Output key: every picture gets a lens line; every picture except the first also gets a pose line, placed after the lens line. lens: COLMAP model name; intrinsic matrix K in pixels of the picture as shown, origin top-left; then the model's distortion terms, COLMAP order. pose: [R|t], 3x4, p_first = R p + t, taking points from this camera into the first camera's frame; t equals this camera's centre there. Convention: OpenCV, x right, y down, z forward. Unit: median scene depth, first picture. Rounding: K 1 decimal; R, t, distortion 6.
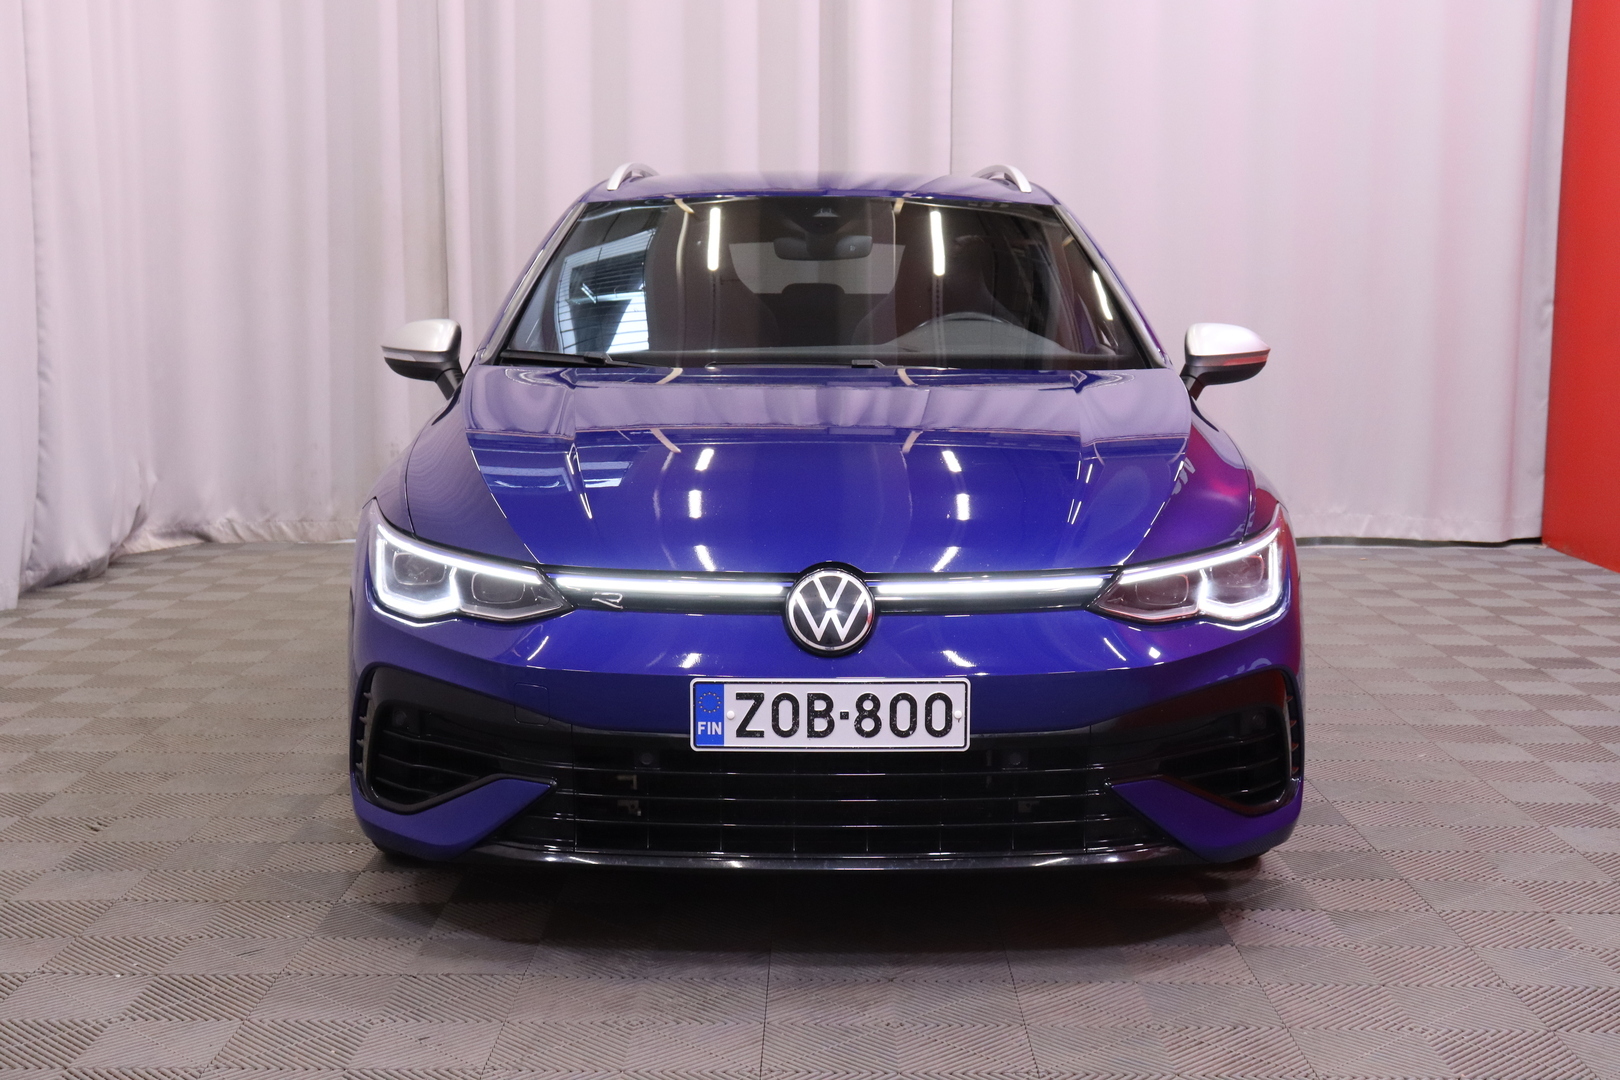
lens RADIAL K [[2187.0, 0, 809.1], [0, 2187.0, 549.7], [0, 0, 1]] dist [0.018739, 0.000000]
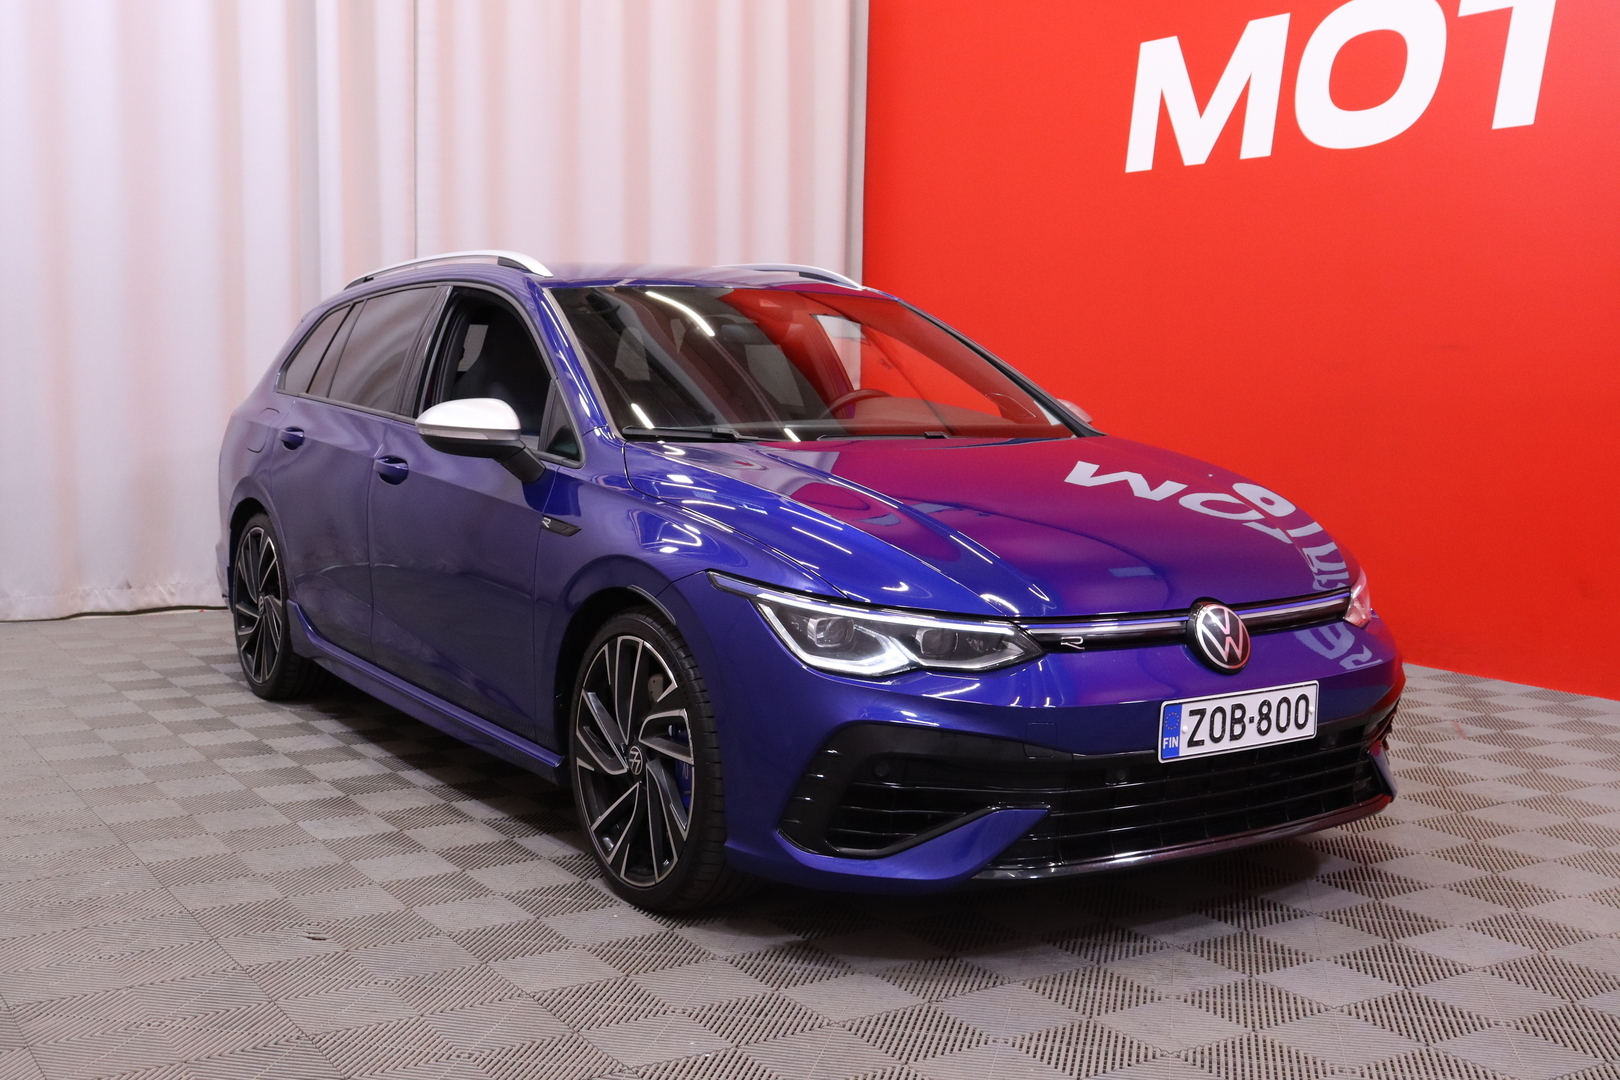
lens RADIAL K [[1946.2, 0, 808.2], [0, 1946.2, 524.3], [0, 0, 1]] dist [-0.107717, 0.000000]
pose [[0.822373, -0.044510, 0.567206, -0.800880], [0.063936, 0.997850, -0.014394, -0.034304], [-0.565346, 0.048101, 0.823450, 0.238587]]
